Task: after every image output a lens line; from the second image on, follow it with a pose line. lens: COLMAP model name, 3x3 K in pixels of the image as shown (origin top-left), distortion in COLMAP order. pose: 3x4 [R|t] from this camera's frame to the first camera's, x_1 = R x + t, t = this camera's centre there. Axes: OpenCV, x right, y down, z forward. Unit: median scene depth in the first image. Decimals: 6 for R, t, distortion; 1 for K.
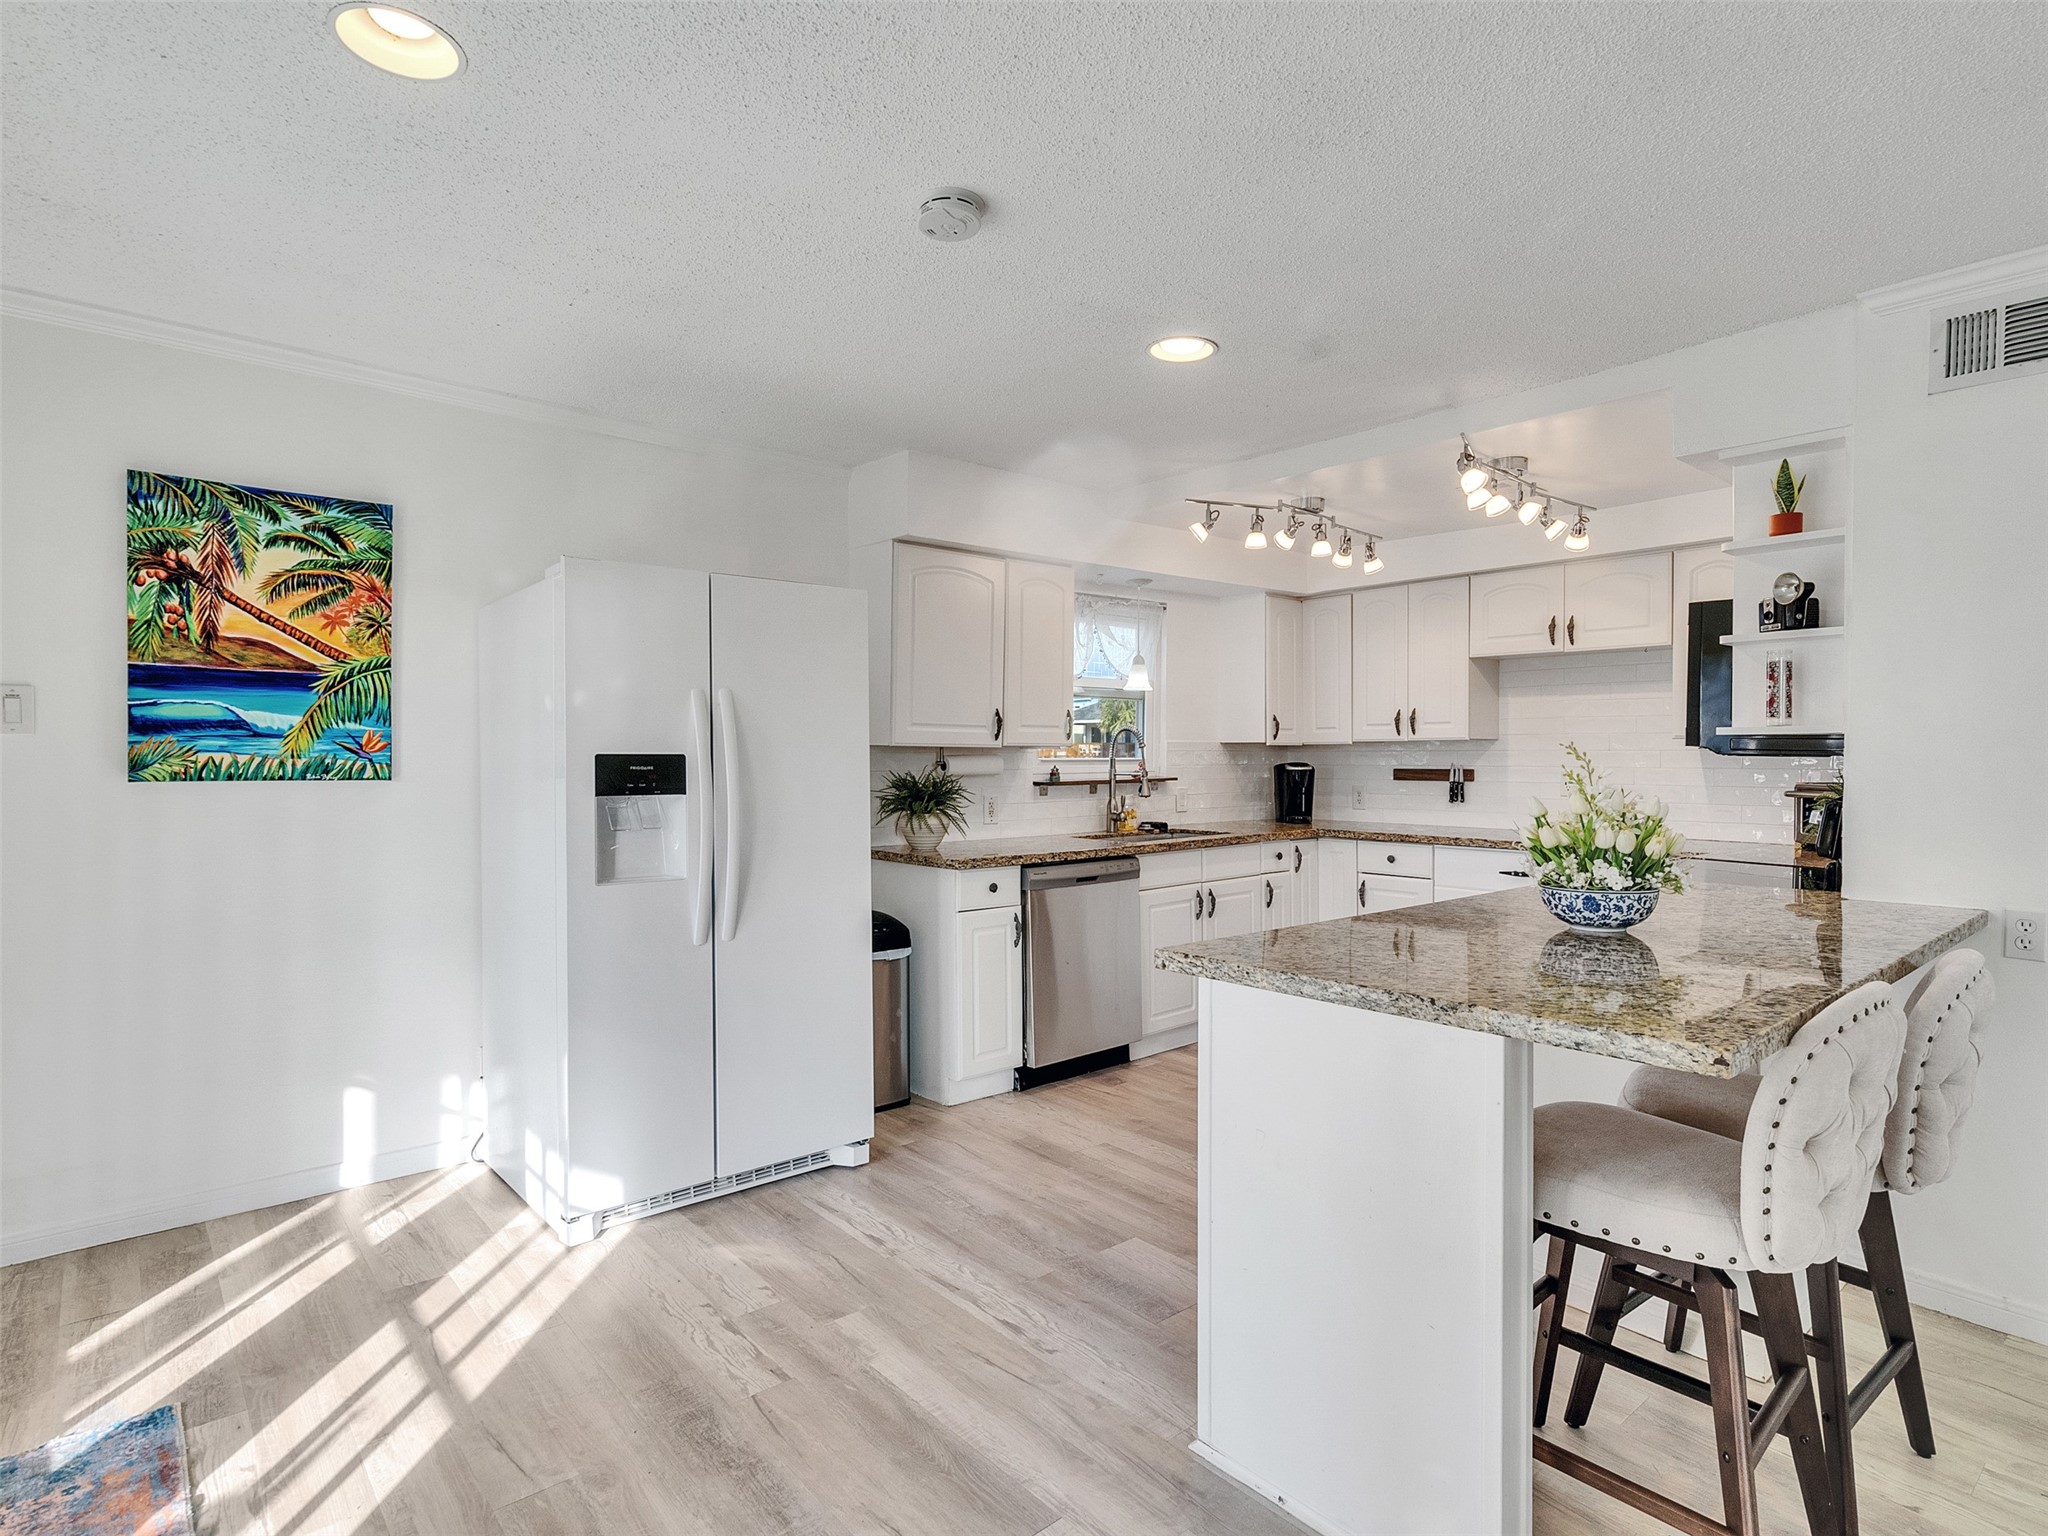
lens RADIAL K [[1077.3, 0, 1017.3], [0, 1077.3, 766.9], [0, 0, 1]] dist [-0.002928, 0.002078]
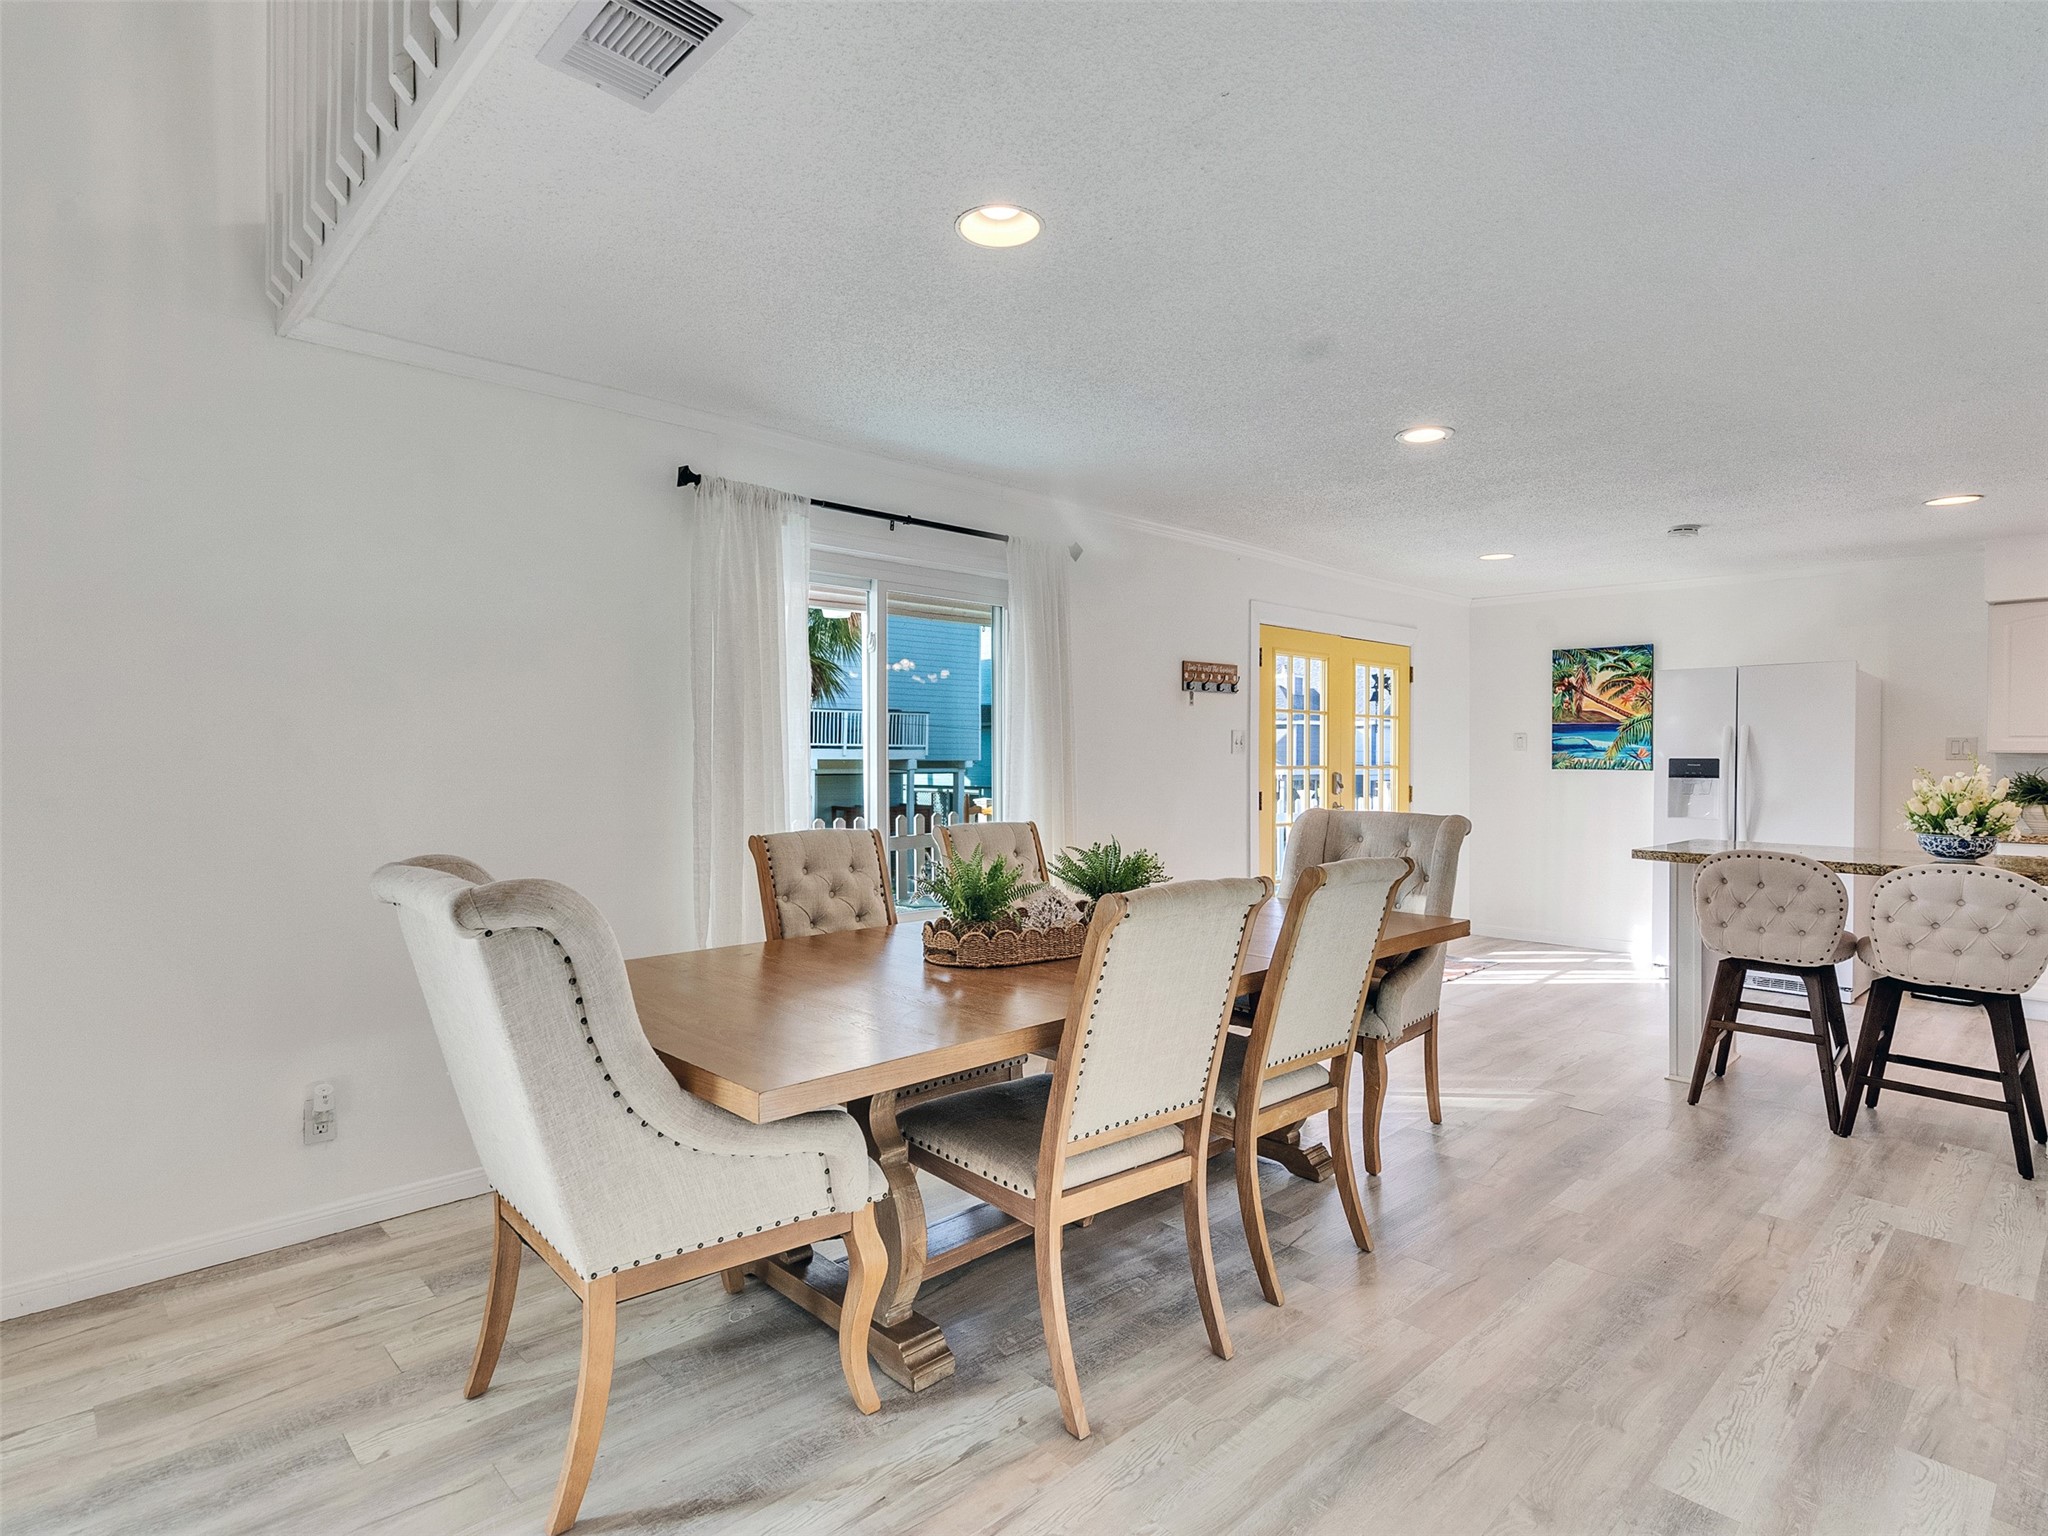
lens RADIAL K [[1077.3, 0, 994.2], [0, 1077.3, 757.5], [0, 0, 1]] dist [-0.002928, 0.002078]
pose [[0.050707, -0.002130, -0.998711, 1.582843], [-0.015204, 0.999880, -0.002905, 0.012678], [0.998598, 0.015332, 0.050668, -0.448600]]
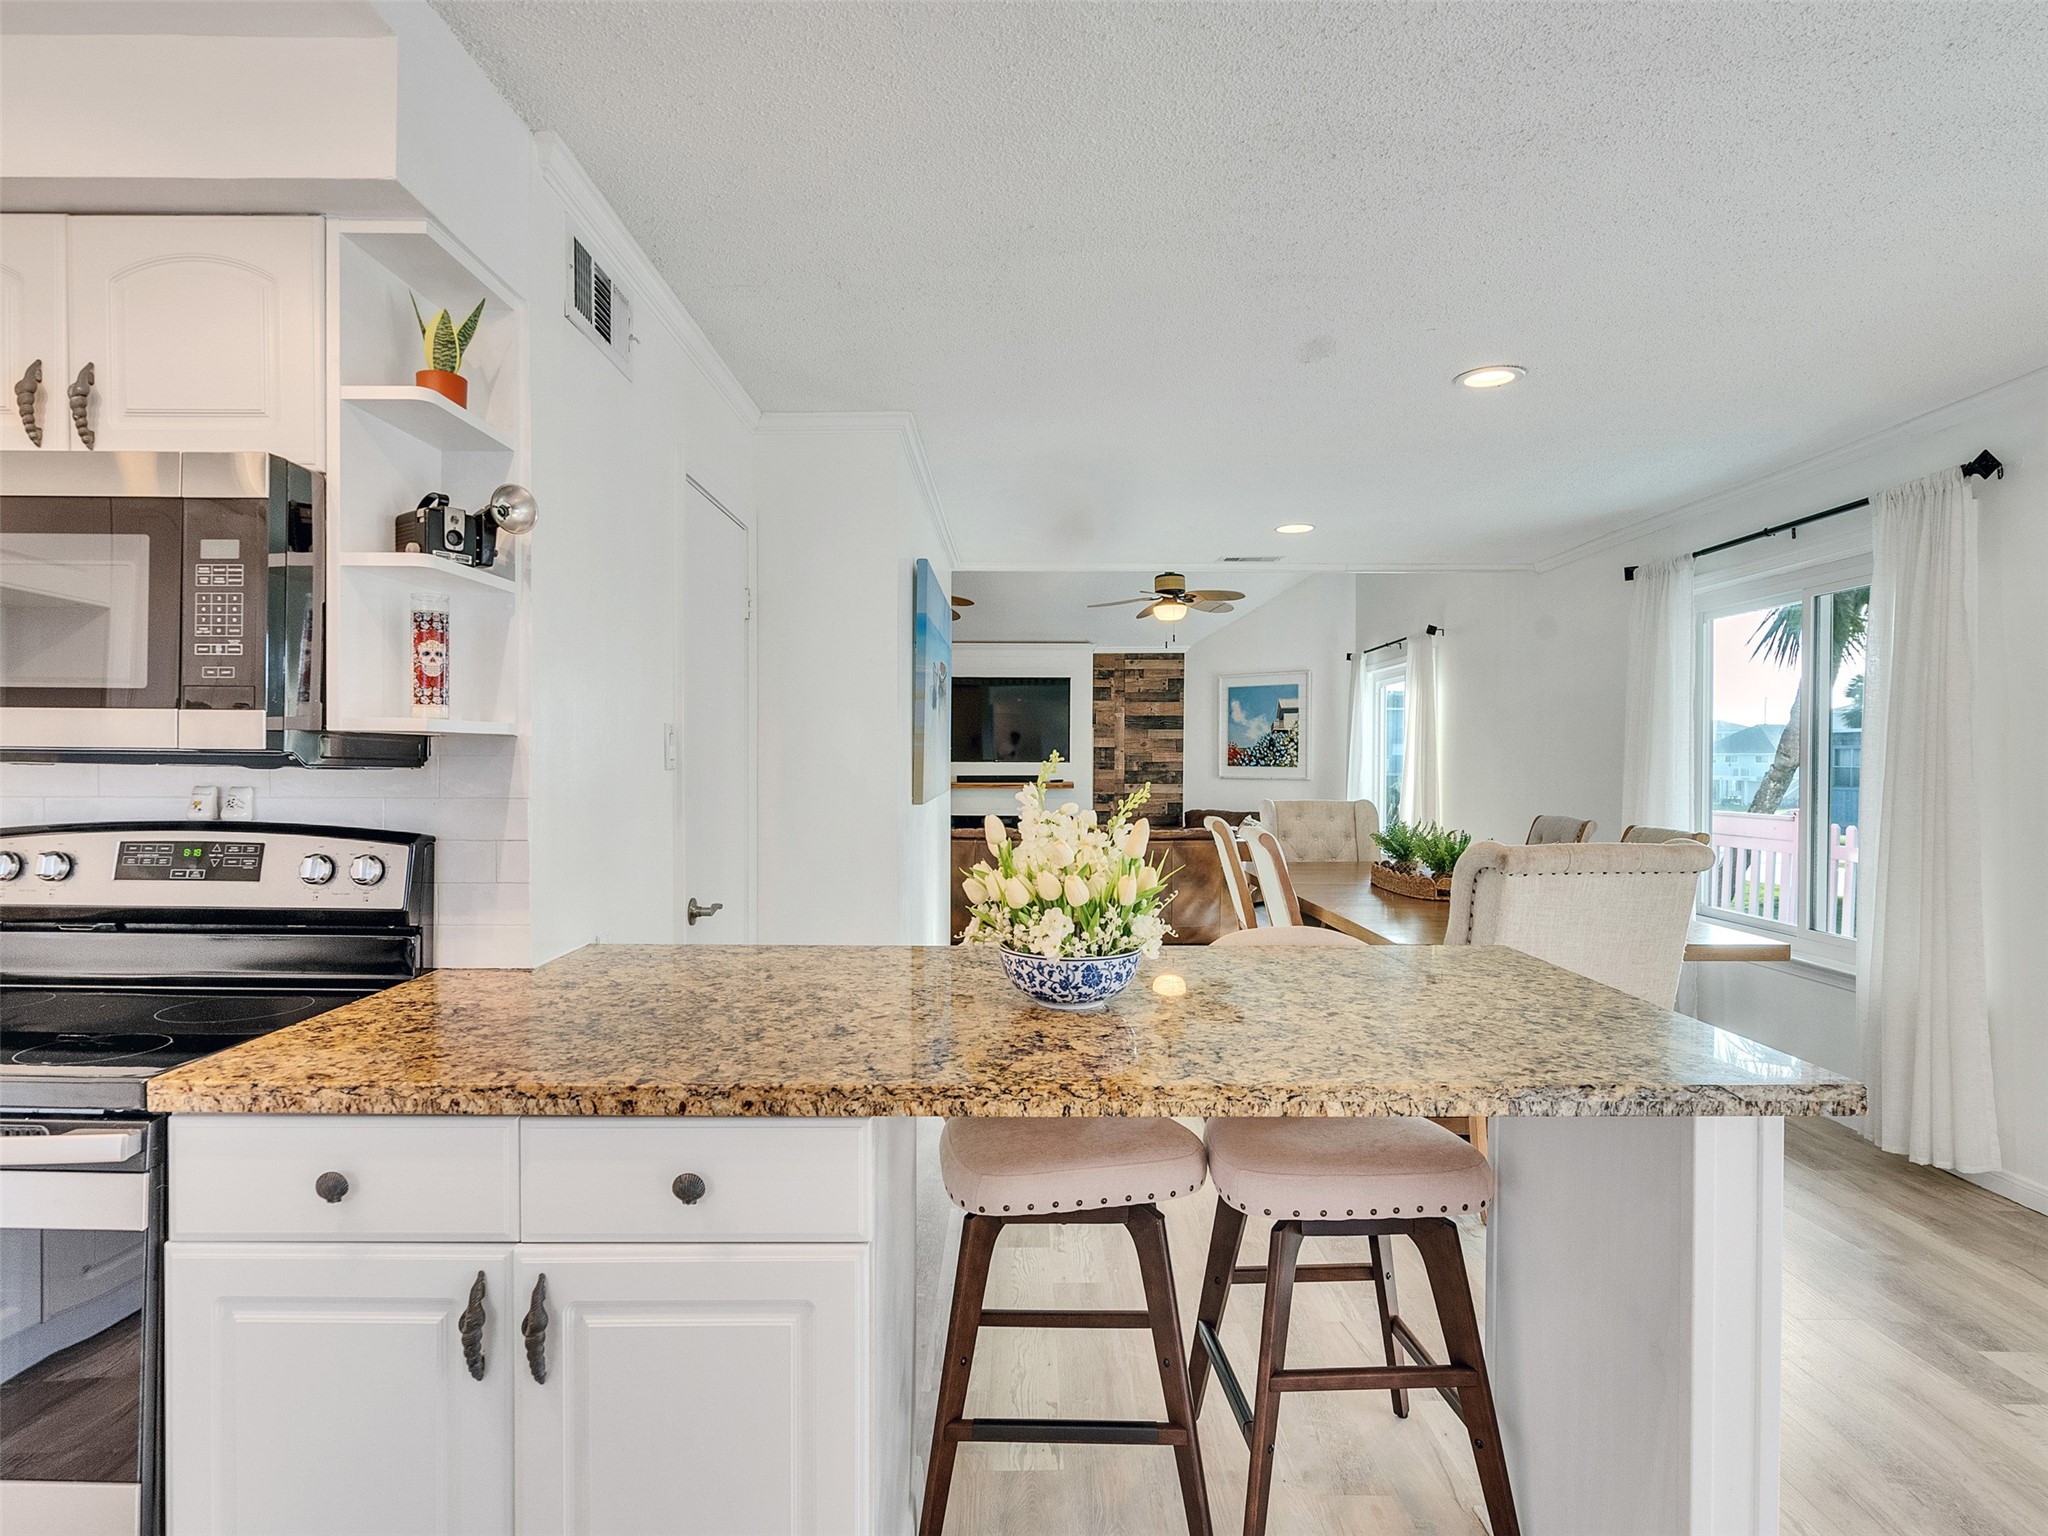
lens RADIAL K [[1077.3, 0, 1009.0], [0, 1077.3, 768.2], [0, 0, 1]] dist [-0.002928, 0.002078]
pose [[-0.747946, -0.008308, 0.663707, 0.060453], [0.004156, 0.999843, 0.017199, -0.018721], [-0.663746, 0.015622, -0.747795, 1.175976]]
